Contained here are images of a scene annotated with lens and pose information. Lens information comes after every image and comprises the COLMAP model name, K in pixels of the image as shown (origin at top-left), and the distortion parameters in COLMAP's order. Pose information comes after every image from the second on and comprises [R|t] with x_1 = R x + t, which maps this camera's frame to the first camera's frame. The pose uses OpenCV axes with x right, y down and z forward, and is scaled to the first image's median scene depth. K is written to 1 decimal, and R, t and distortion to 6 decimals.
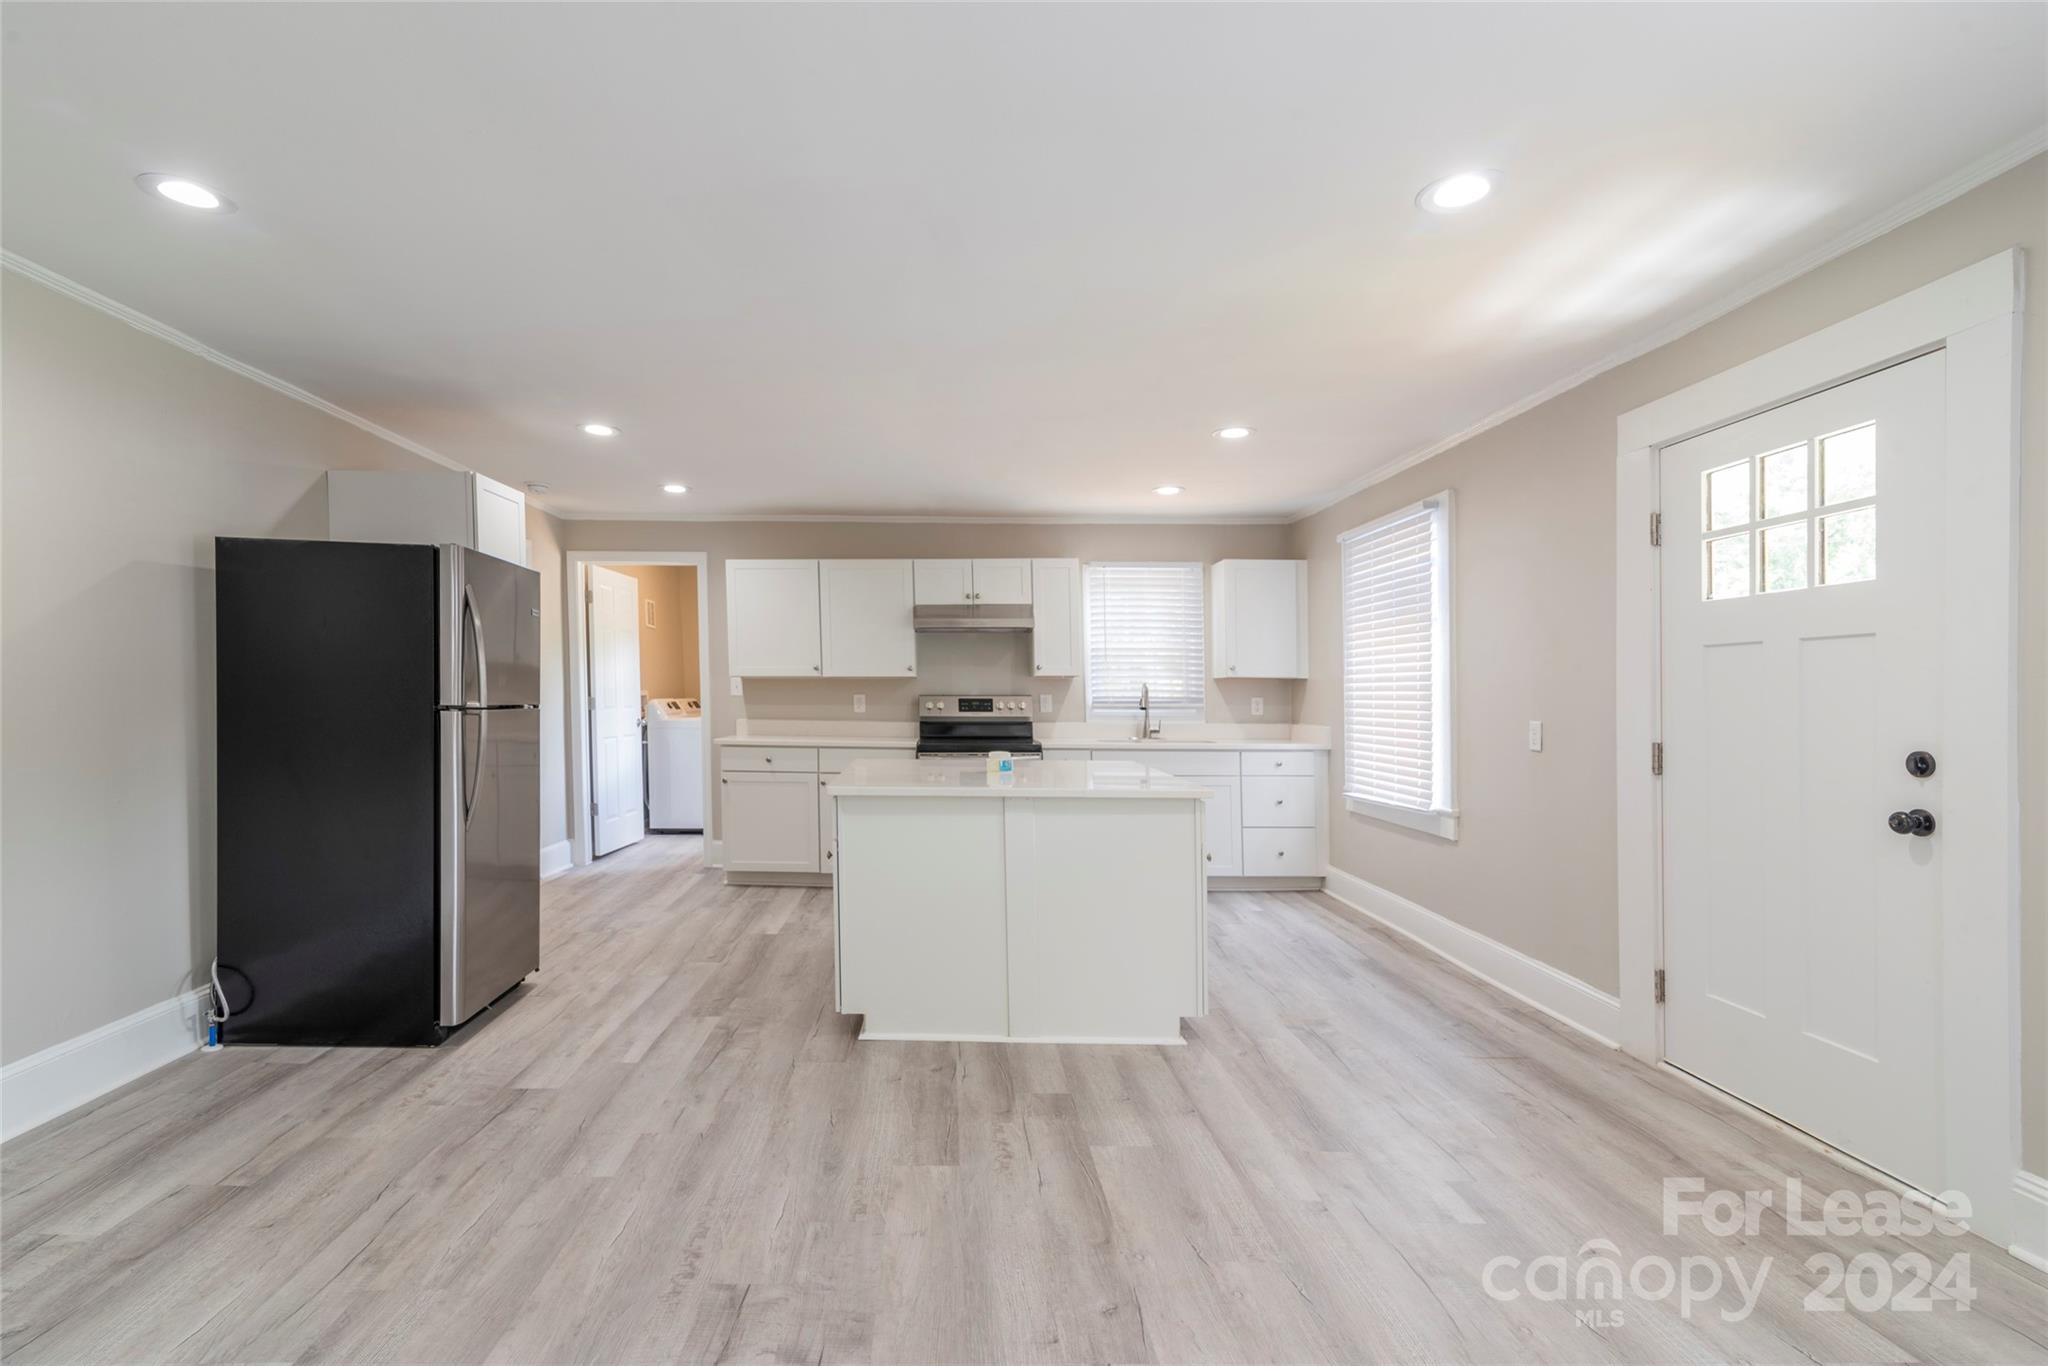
lens RADIAL K [[962.5, 0, 928.4], [0, 962.5, 709.4], [0, 0, 1]] dist [0.016145, -0.000401]
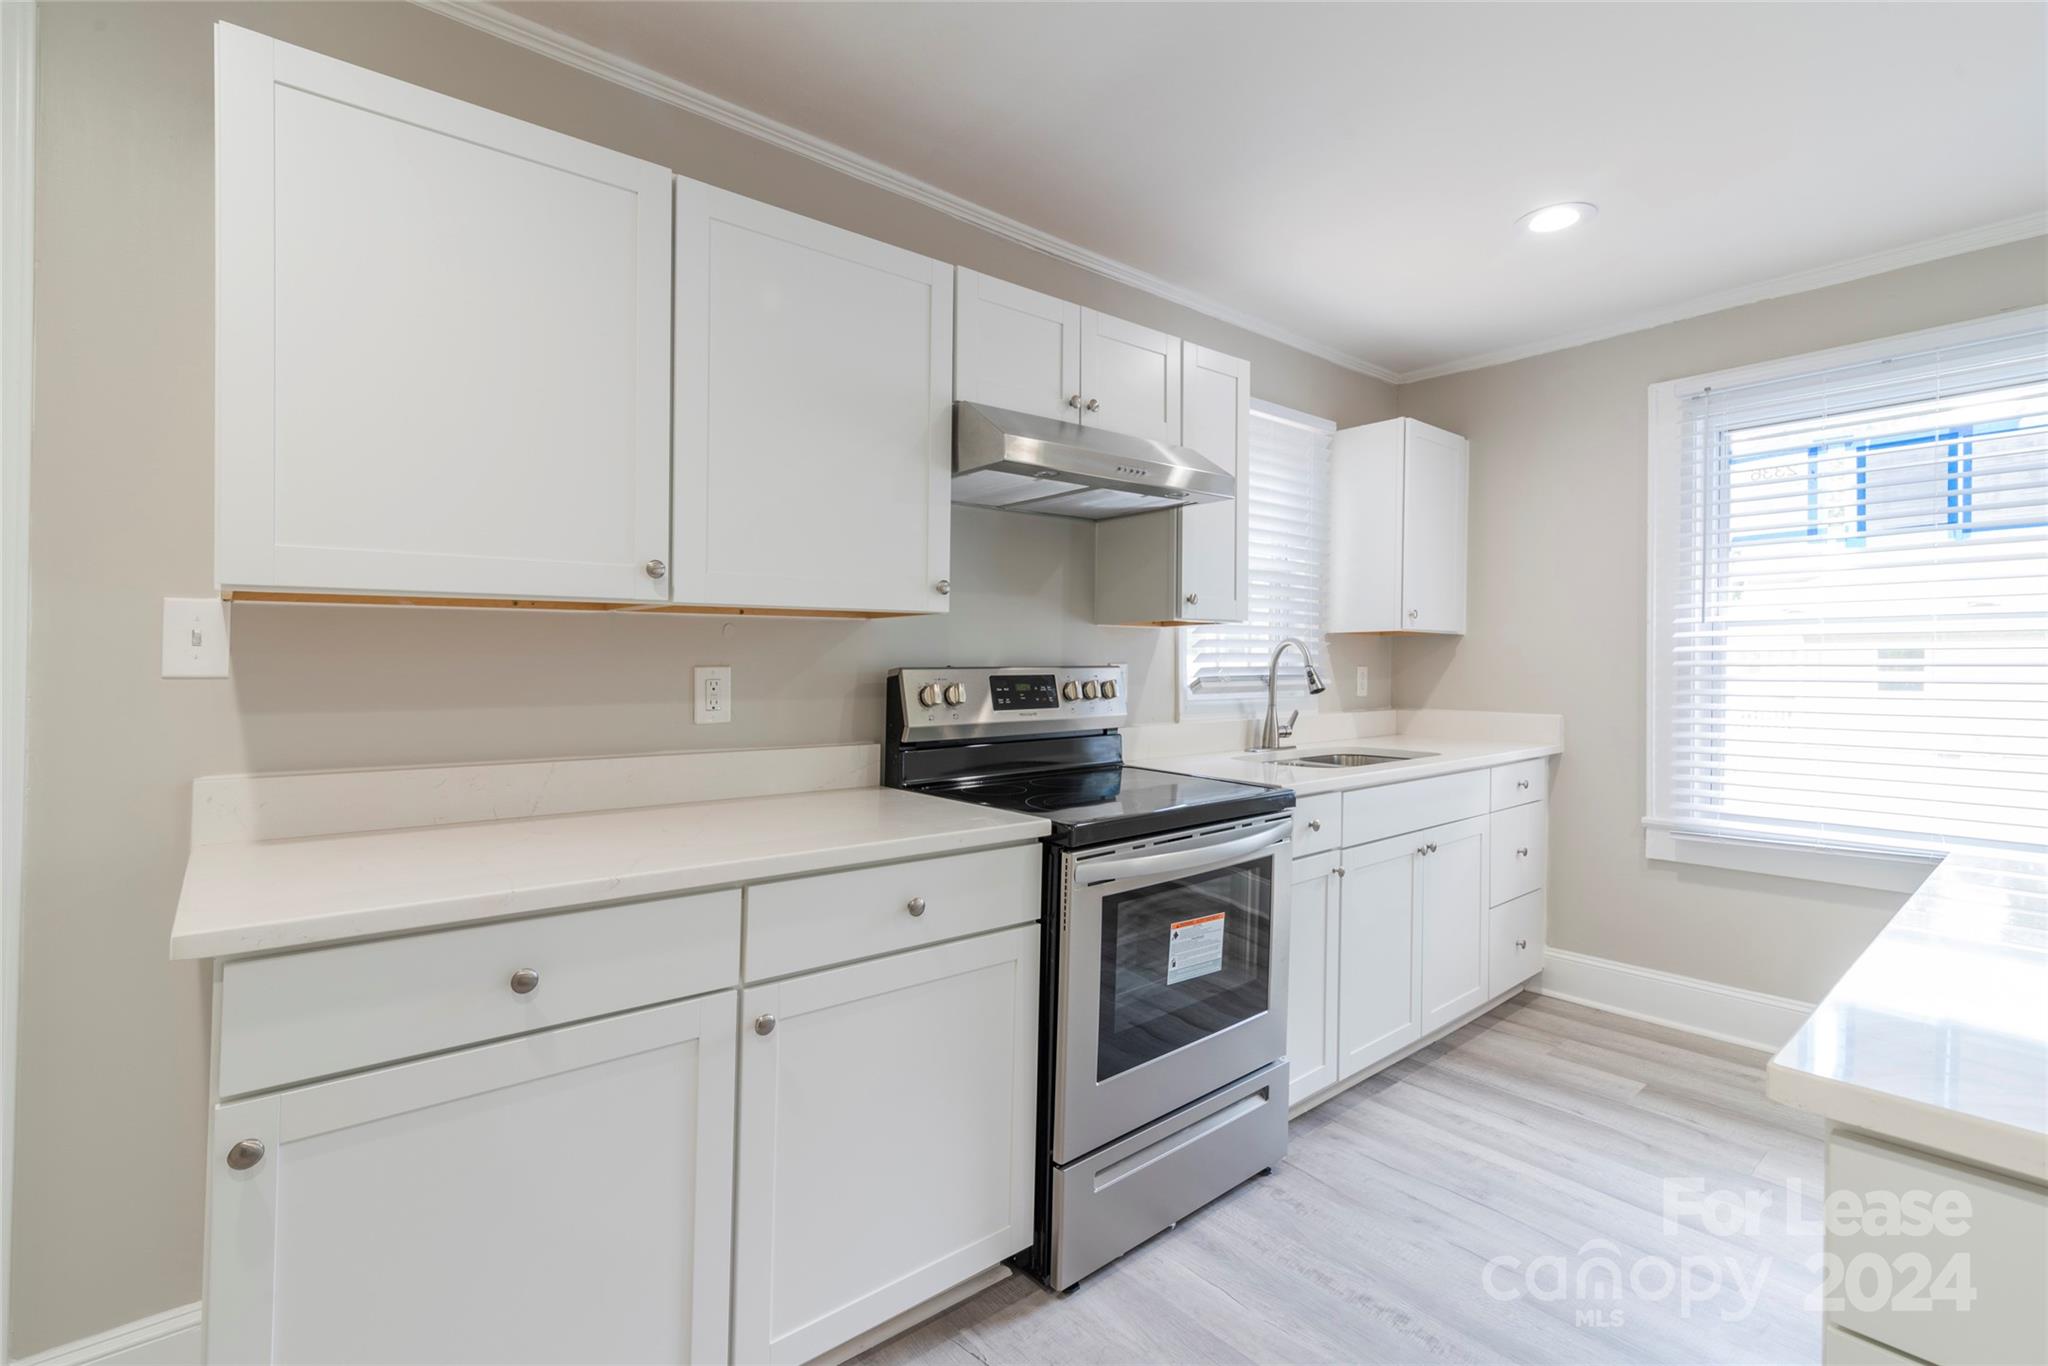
lens RADIAL K [[930.0, 0, 994.3], [0, 930.0, 653.2], [0, 0, 1]] dist [0.014648, -0.000250]
pose [[0.763922, 0.000804, 0.645308, -0.282165], [0.015549, 0.999686, -0.019653, -0.017788], [-0.645121, 0.025048, 0.763670, 0.998294]]
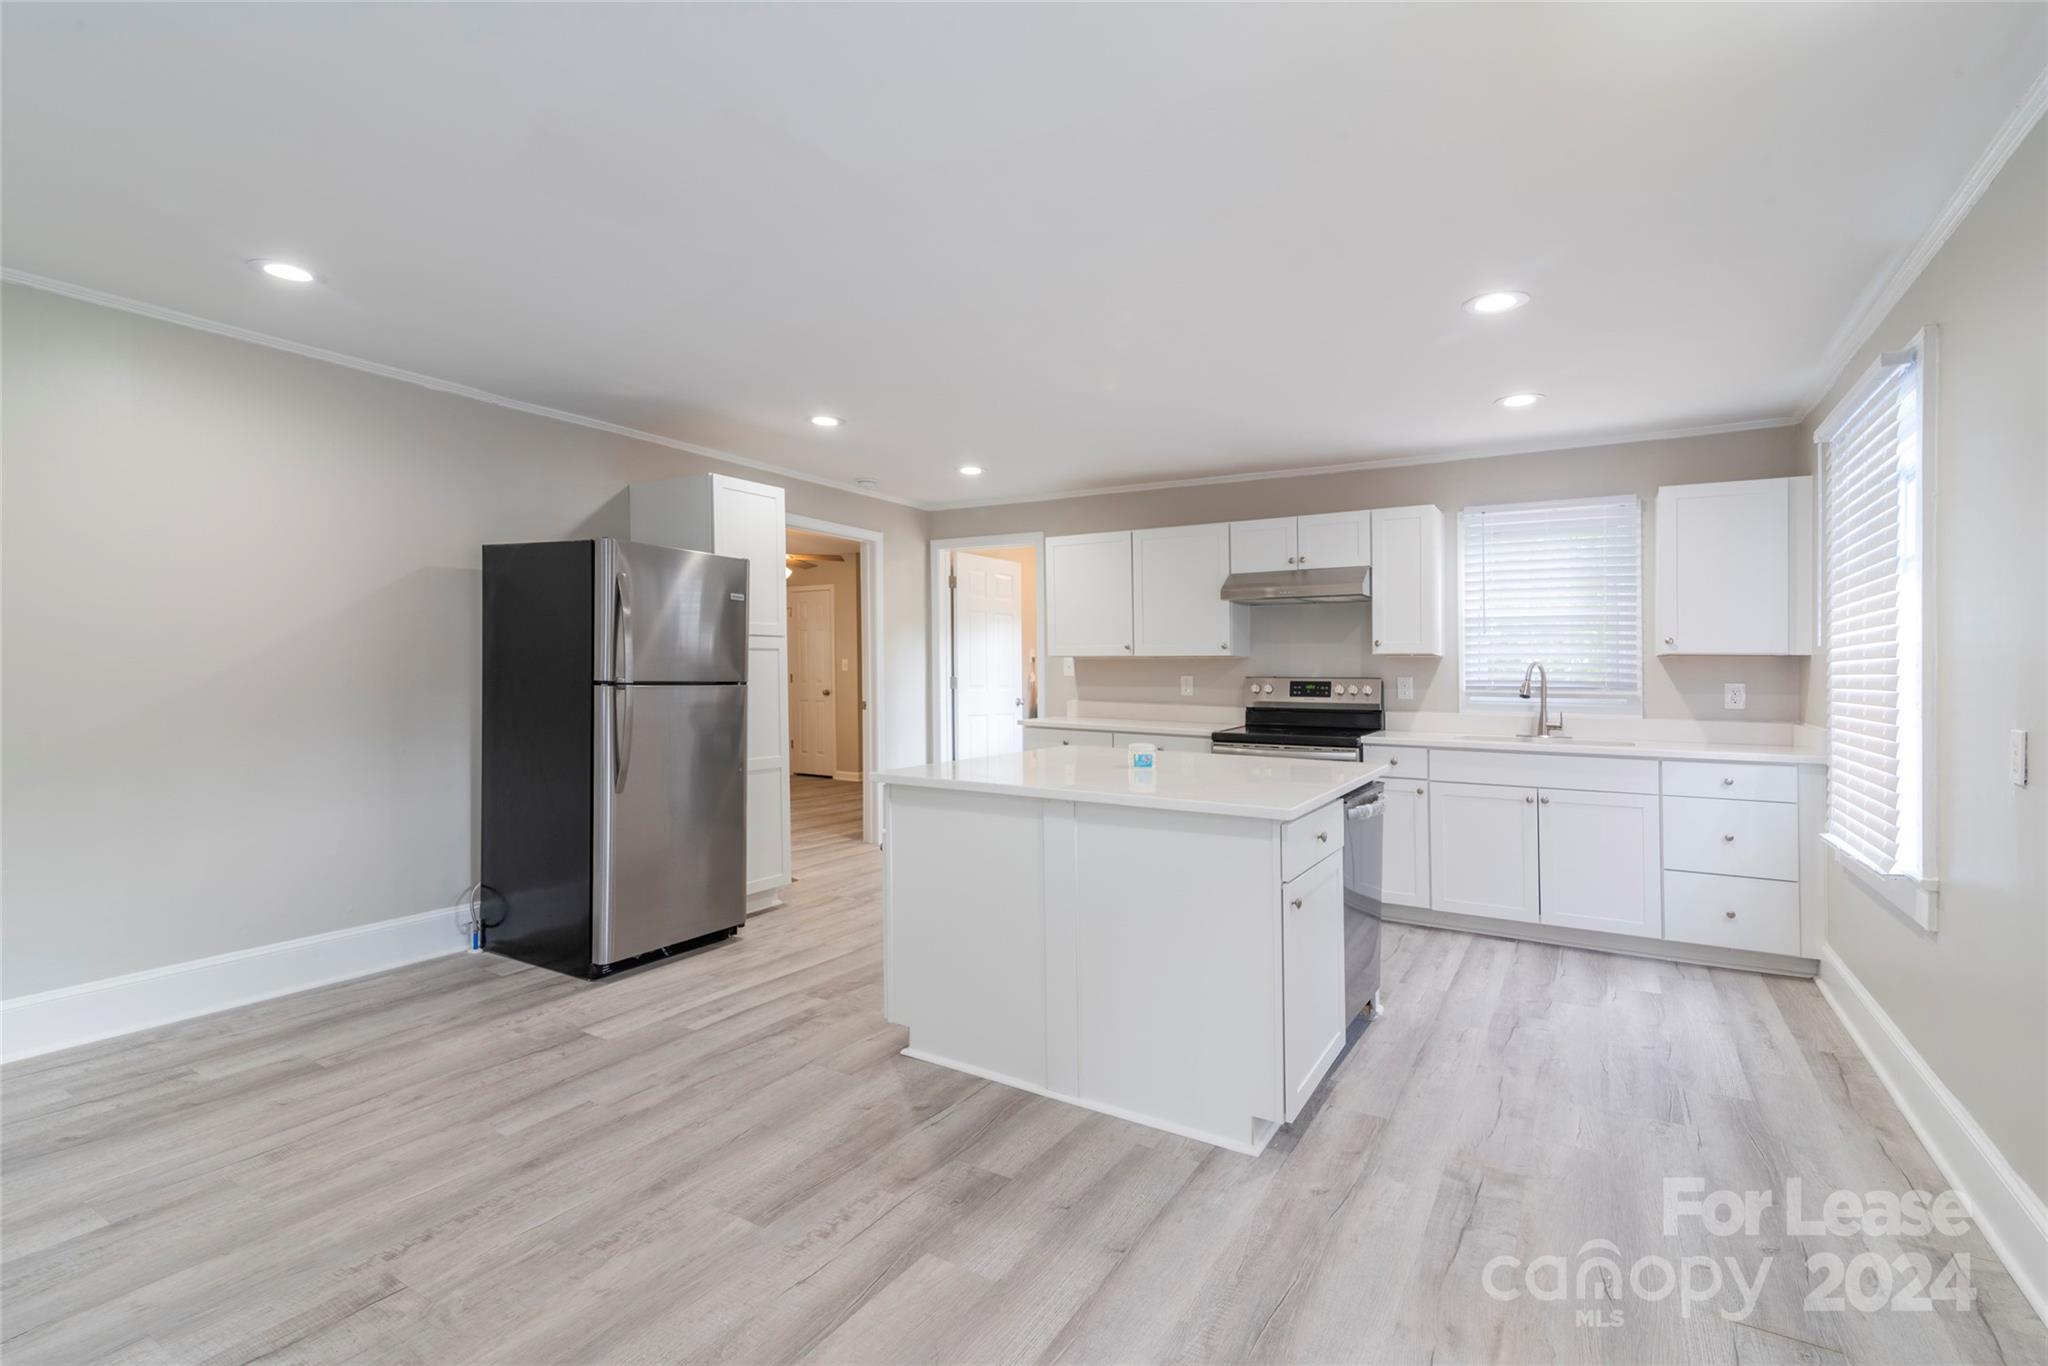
lens RADIAL K [[941.0, 0, 1019.2], [0, 941.0, 688.2], [0, 0, 1]] dist [0.015983, -0.000295]
pose [[0.857227, 0.012559, -0.514785, 0.355236], [-0.014799, 0.999890, -0.000250, -0.001730], [0.514725, 0.007833, 0.857319, 0.220739]]
